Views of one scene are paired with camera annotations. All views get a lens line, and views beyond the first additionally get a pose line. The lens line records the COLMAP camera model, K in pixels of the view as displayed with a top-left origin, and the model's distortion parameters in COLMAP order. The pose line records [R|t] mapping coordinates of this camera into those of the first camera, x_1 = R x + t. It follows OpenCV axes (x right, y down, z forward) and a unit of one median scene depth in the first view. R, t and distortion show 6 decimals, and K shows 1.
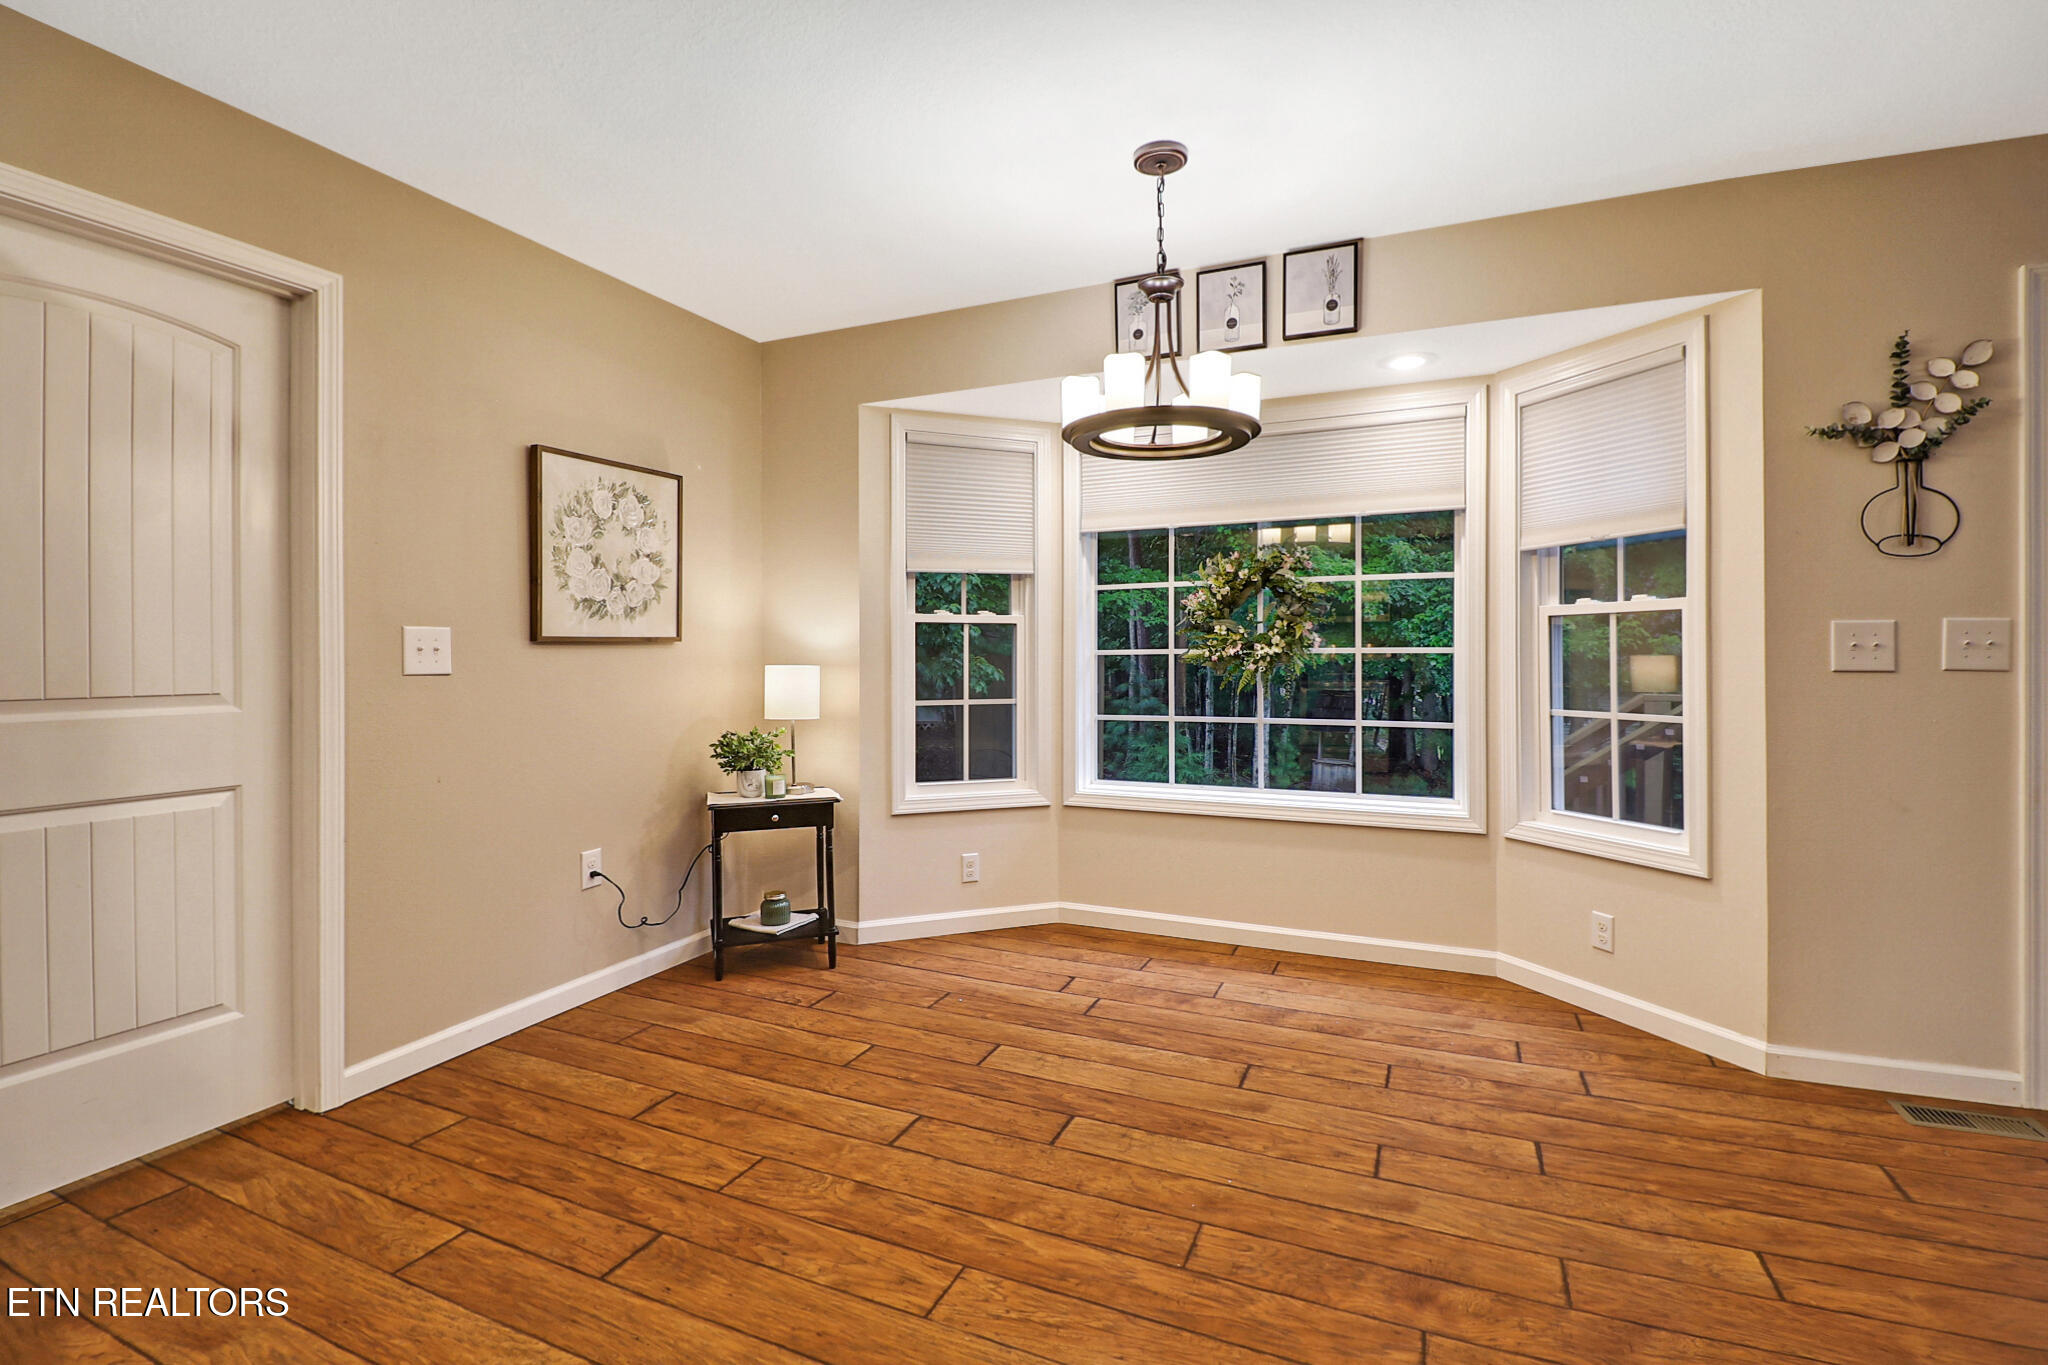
lens RADIAL K [[940.9, 0, 1021.0], [0, 940.9, 663.0], [0, 0, 1]] dist [-0.003727, -0.009304]
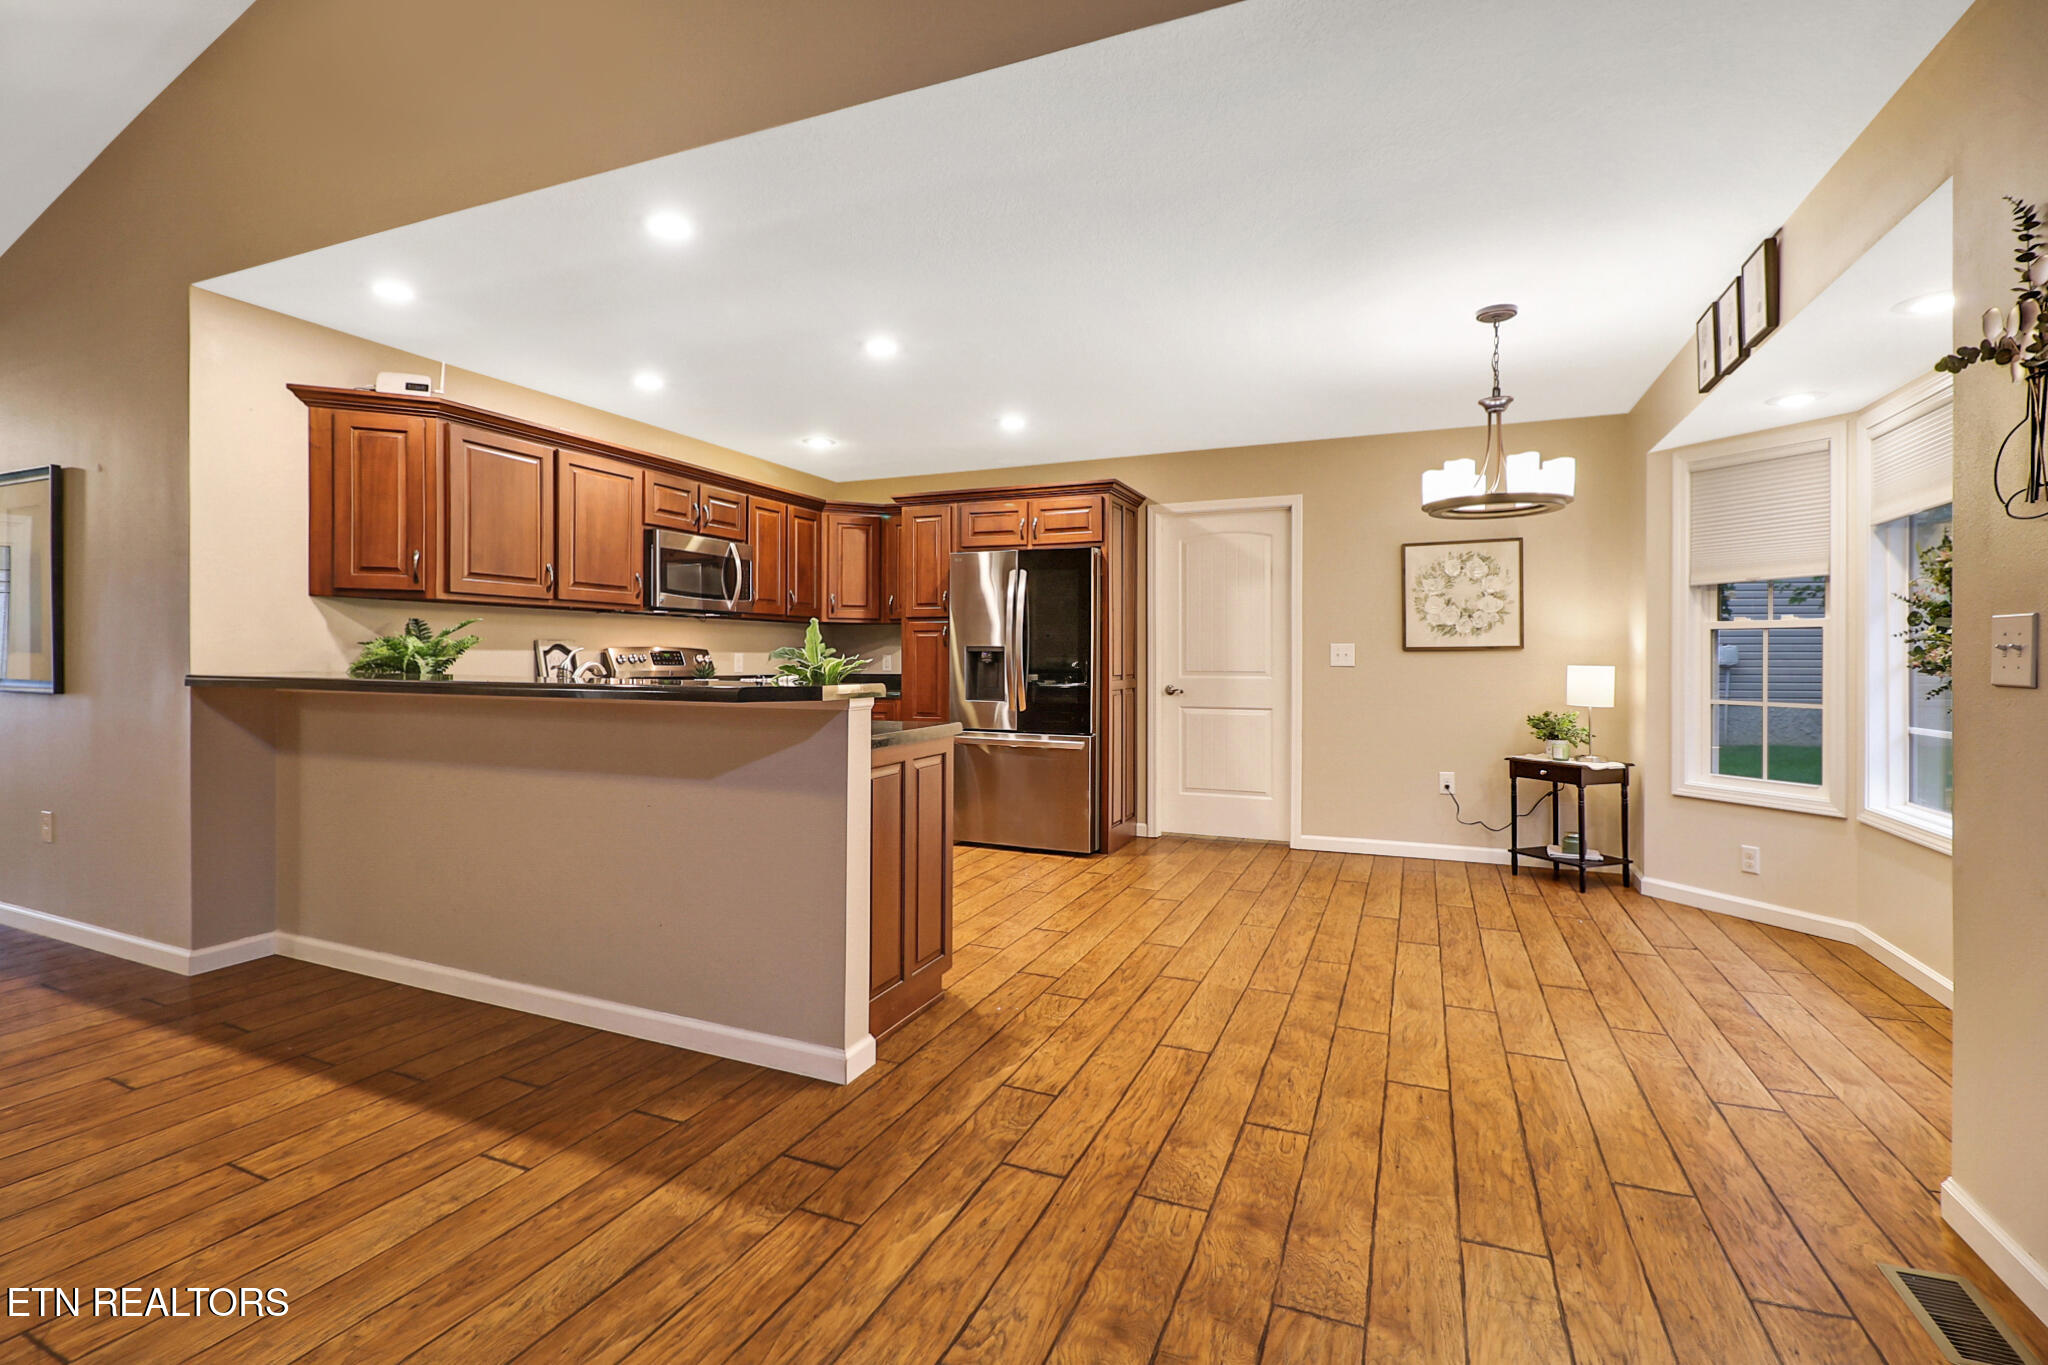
lens RADIAL K [[940.9, 0, 1008.2], [0, 940.9, 689.8], [0, 0, 1]] dist [-0.003727, -0.009304]
pose [[0.007507, 0.033433, -0.999413, 1.369963], [-0.015389, 0.999326, 0.033314, 0.006385], [0.999853, 0.015130, 0.008017, 0.212509]]
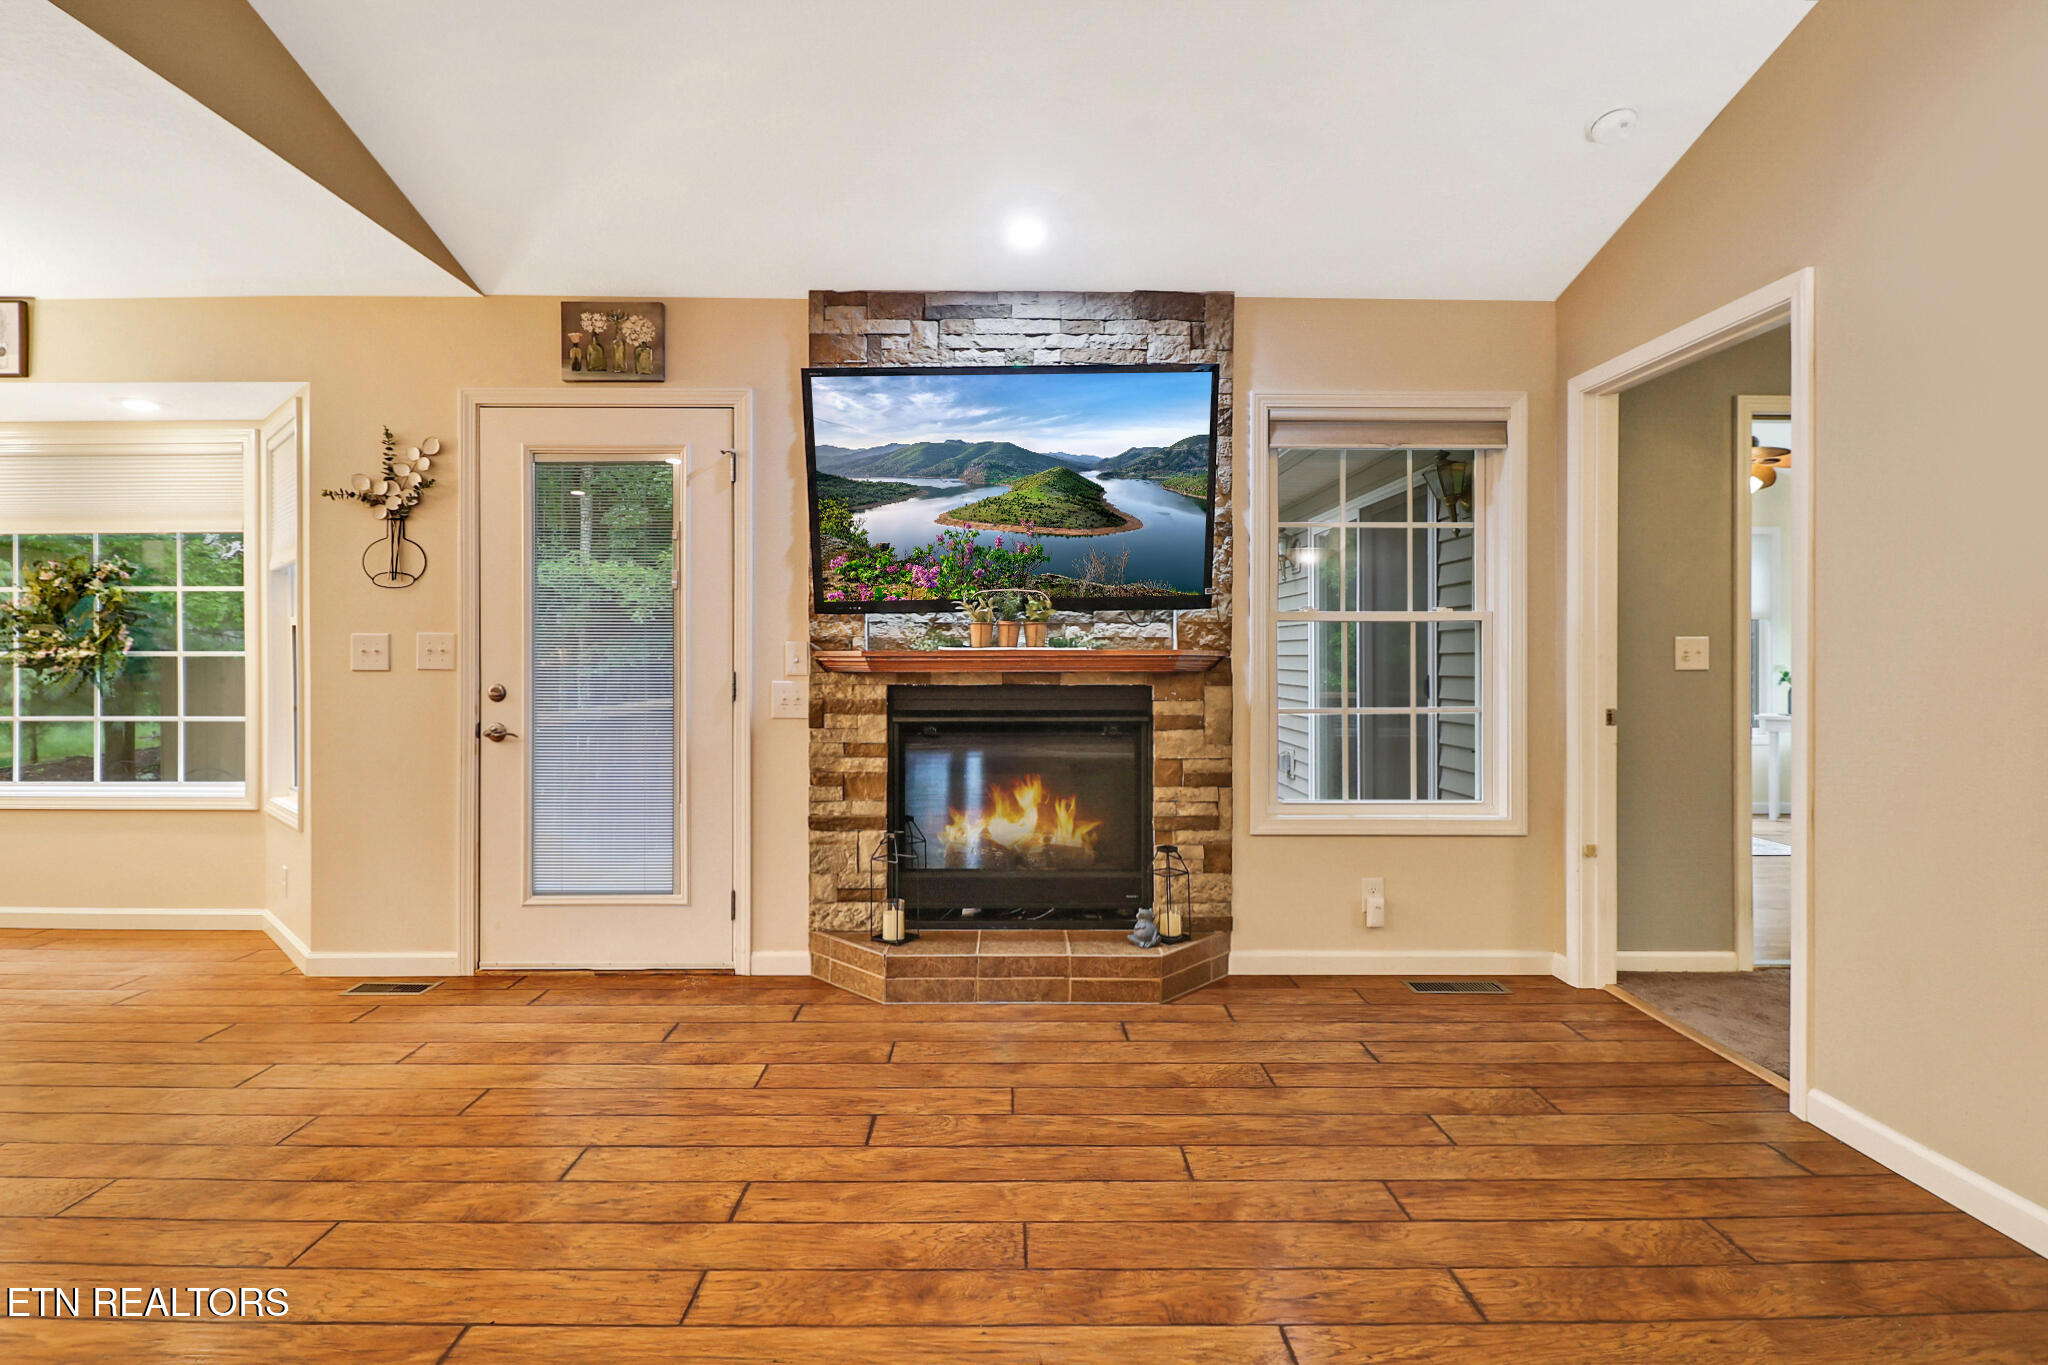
lens RADIAL K [[990.6, 0, 1008.3], [0, 990.6, 657.8], [0, 0, 1]] dist [-0.001251, -0.004717]
pose [[0.909553, 0.008280, 0.415505, 1.009241], [-0.001556, 0.999862, -0.016519, 0.011873], [-0.415585, 0.014378, 0.909441, -0.625461]]
